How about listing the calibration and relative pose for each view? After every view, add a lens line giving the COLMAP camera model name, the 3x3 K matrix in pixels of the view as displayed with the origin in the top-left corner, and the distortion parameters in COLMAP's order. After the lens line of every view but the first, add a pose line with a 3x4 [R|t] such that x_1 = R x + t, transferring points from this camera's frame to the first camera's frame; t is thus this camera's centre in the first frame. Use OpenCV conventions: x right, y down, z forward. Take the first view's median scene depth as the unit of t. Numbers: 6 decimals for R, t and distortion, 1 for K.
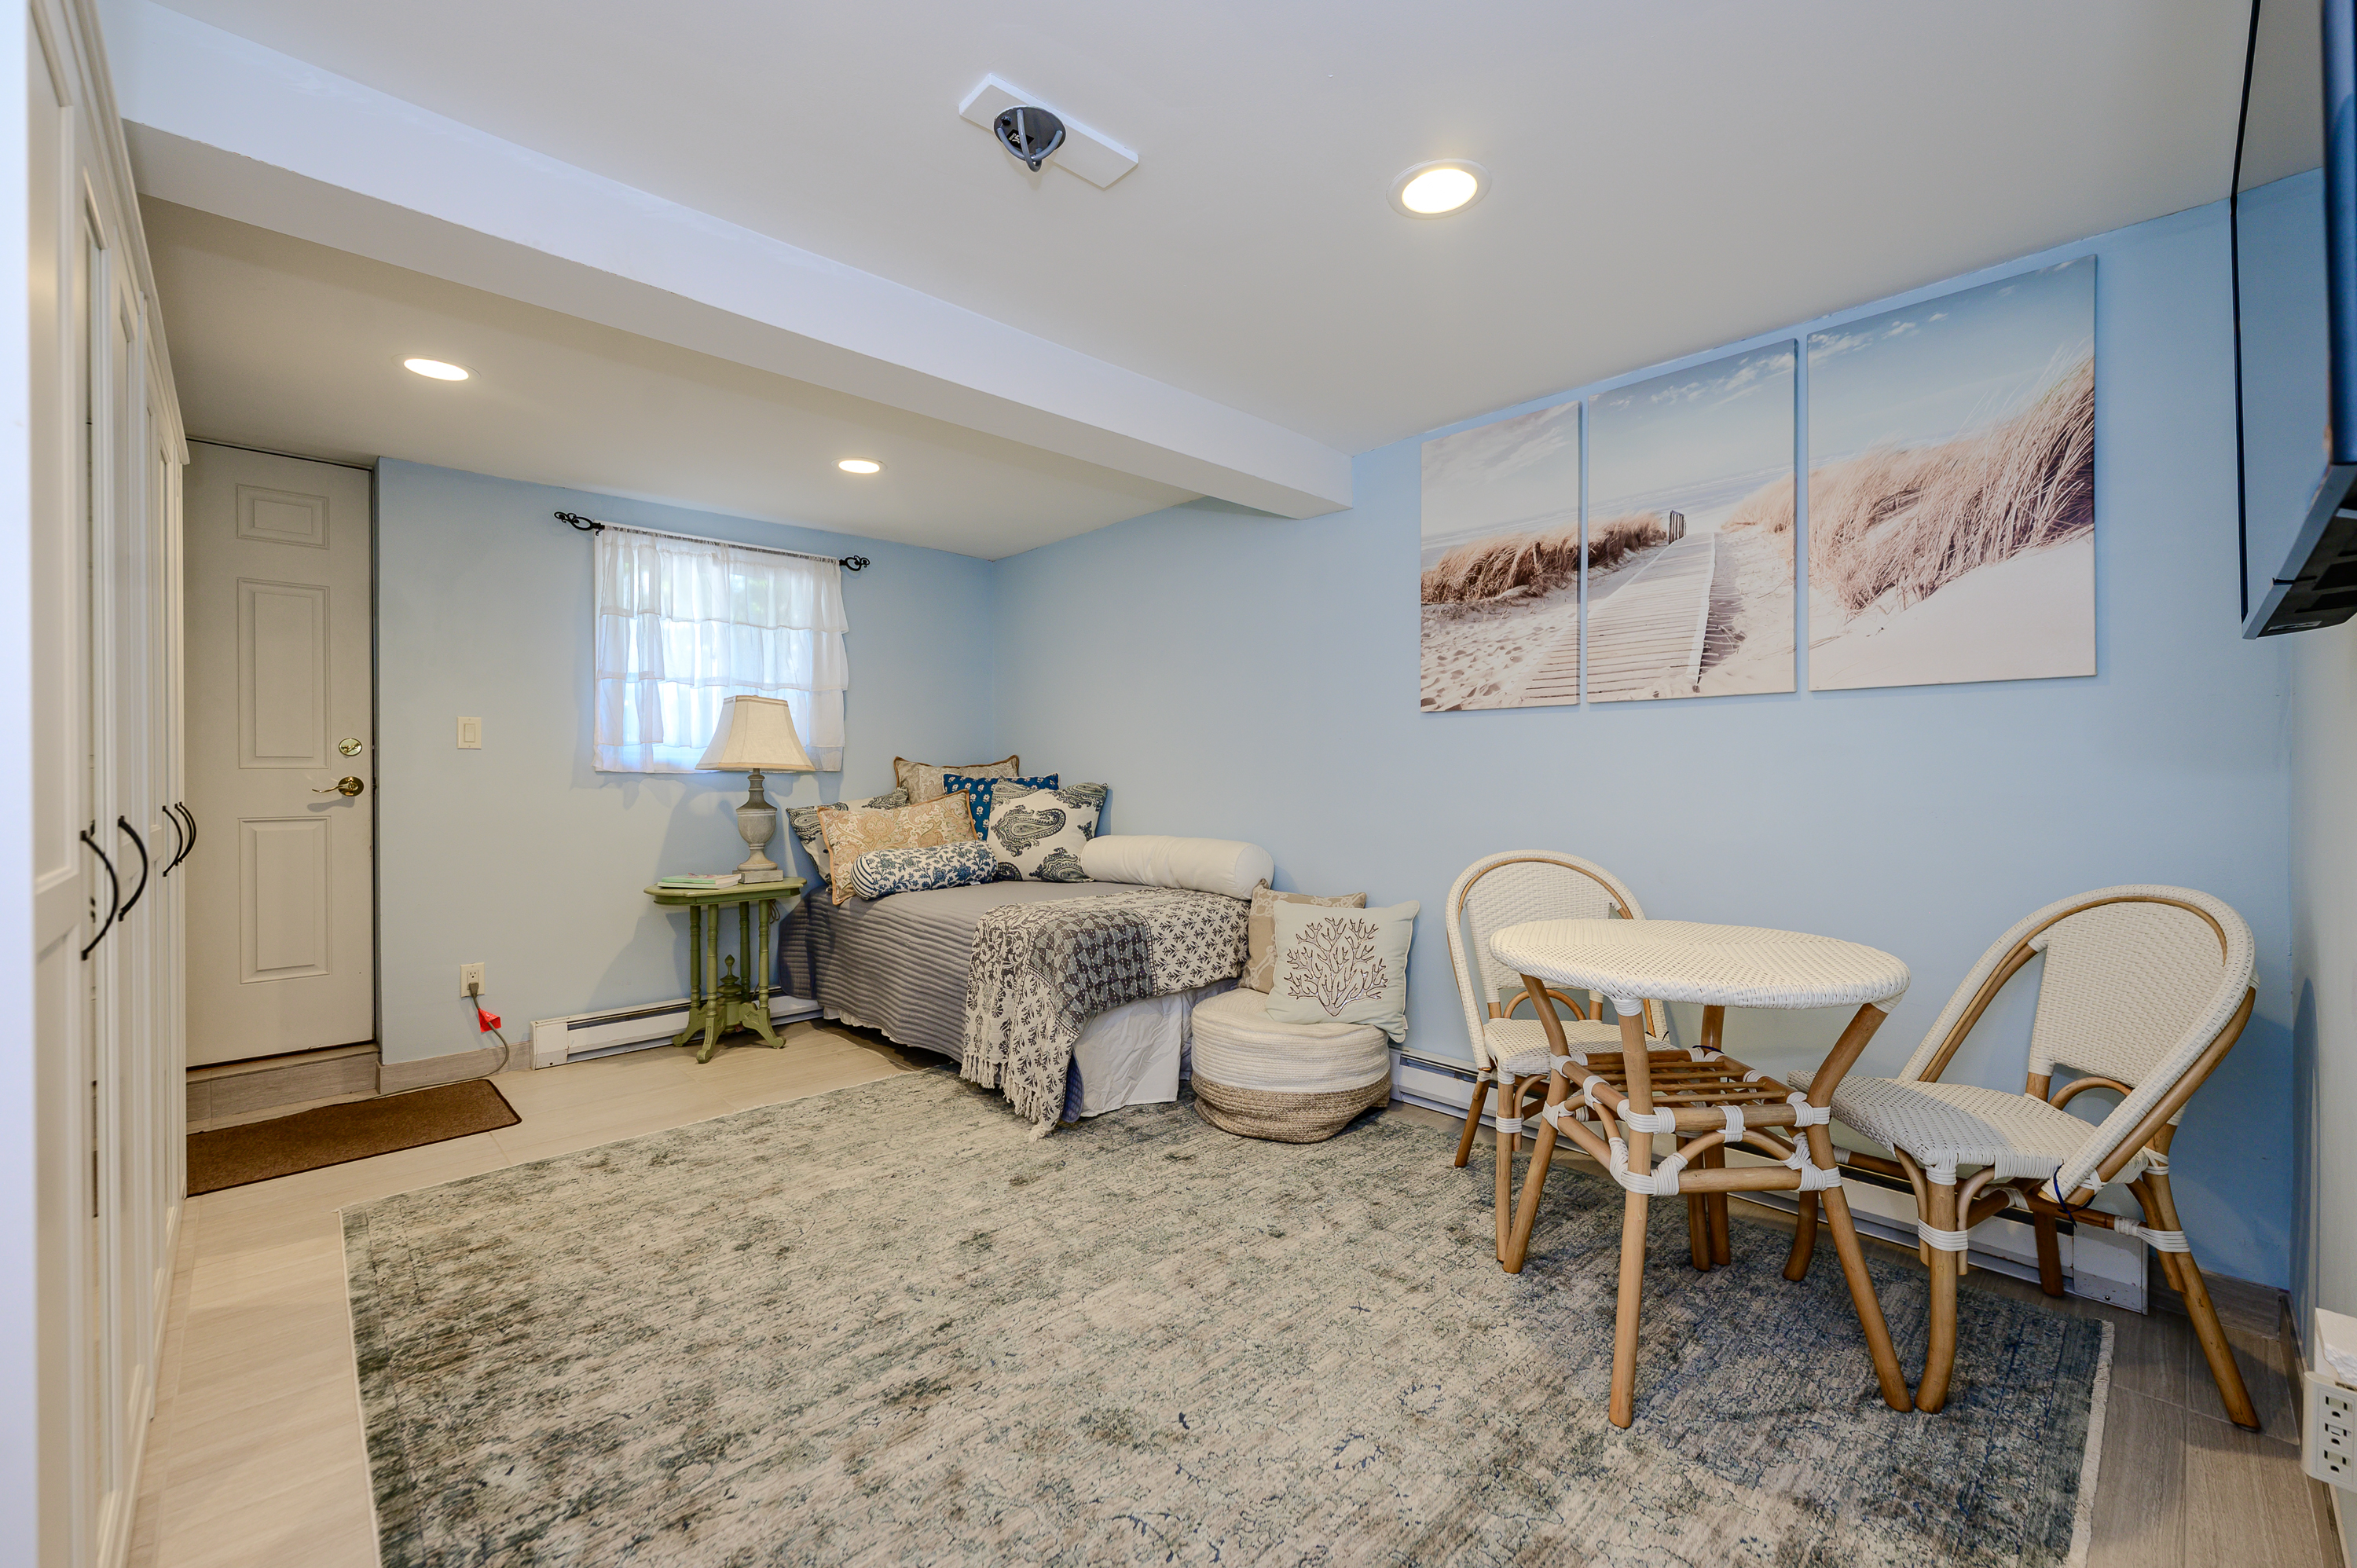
lens RADIAL K [[1026.4, 0, 1203.8], [0, 1026.4, 782.8], [0, 0, 1]] dist [-0.000619, 0.000135]
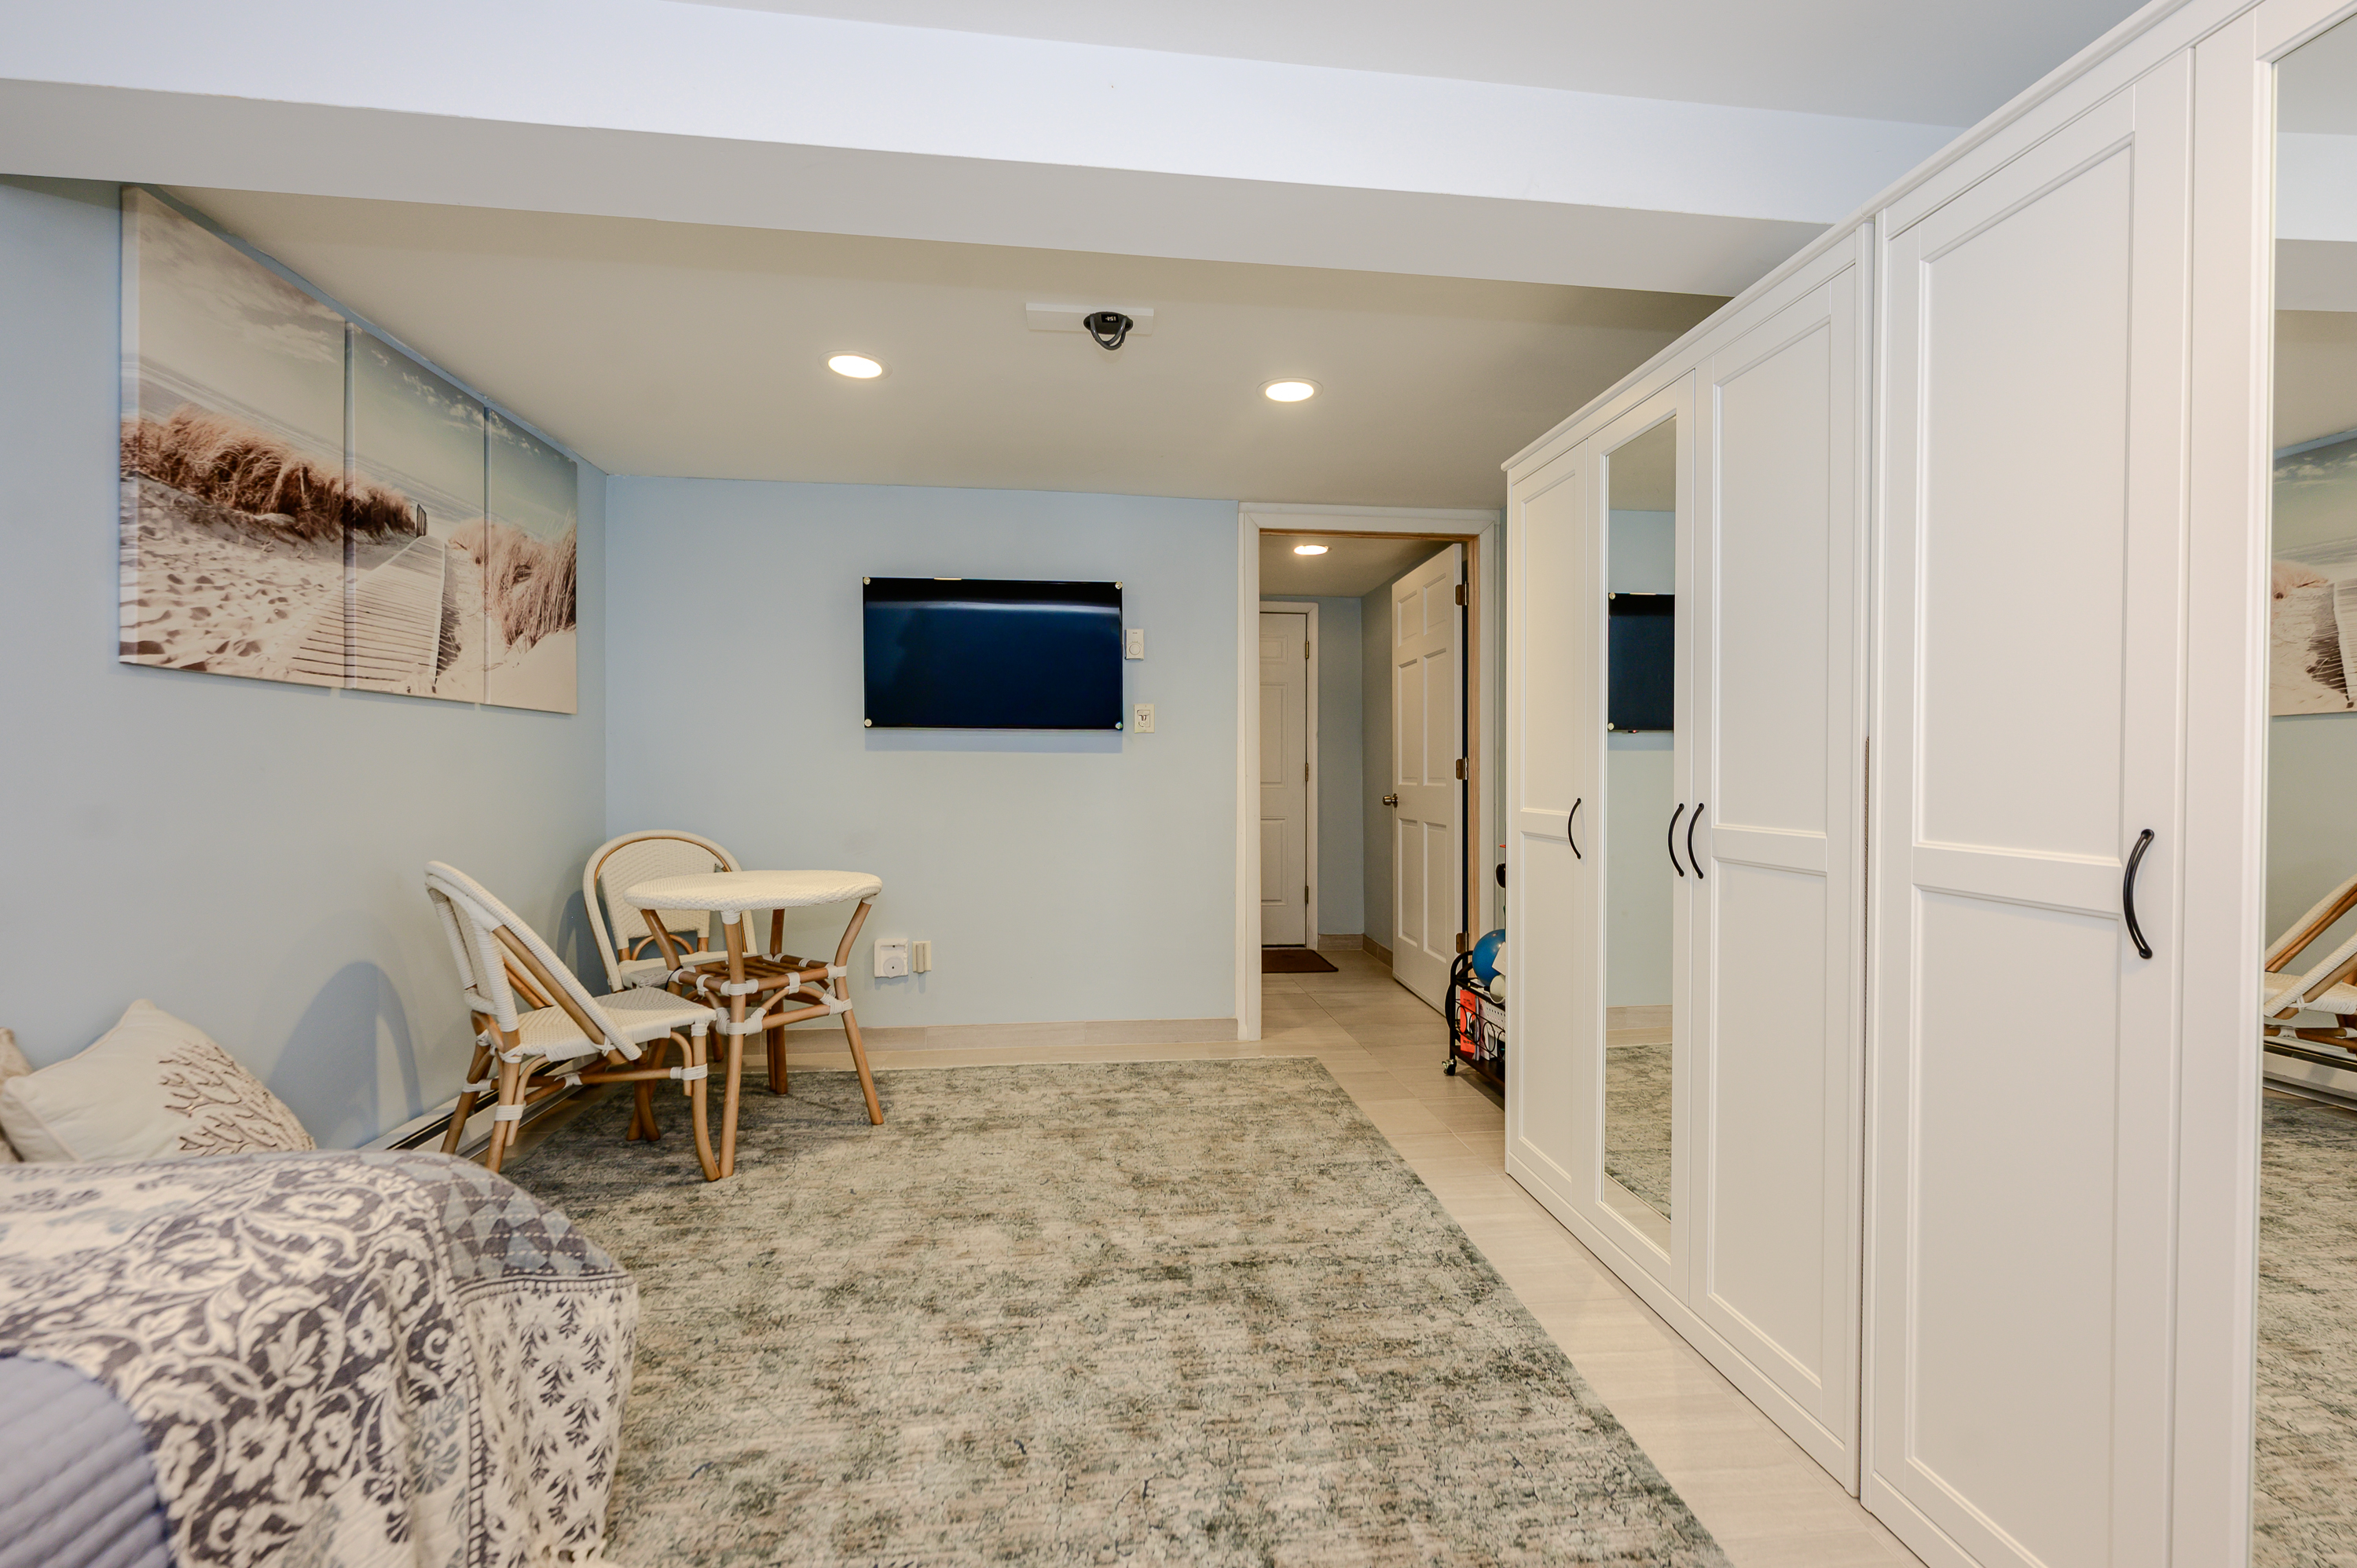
lens RADIAL K [[1026.4, 0, 1203.8], [0, 1026.4, 782.8], [0, 0, 1]] dist [-0.000619, 0.000135]
pose [[-0.814762, -0.006184, 0.579762, -0.650602], [0.004399, 0.999848, 0.016848, -0.011405], [-0.579779, 0.016277, -0.814611, 1.231394]]
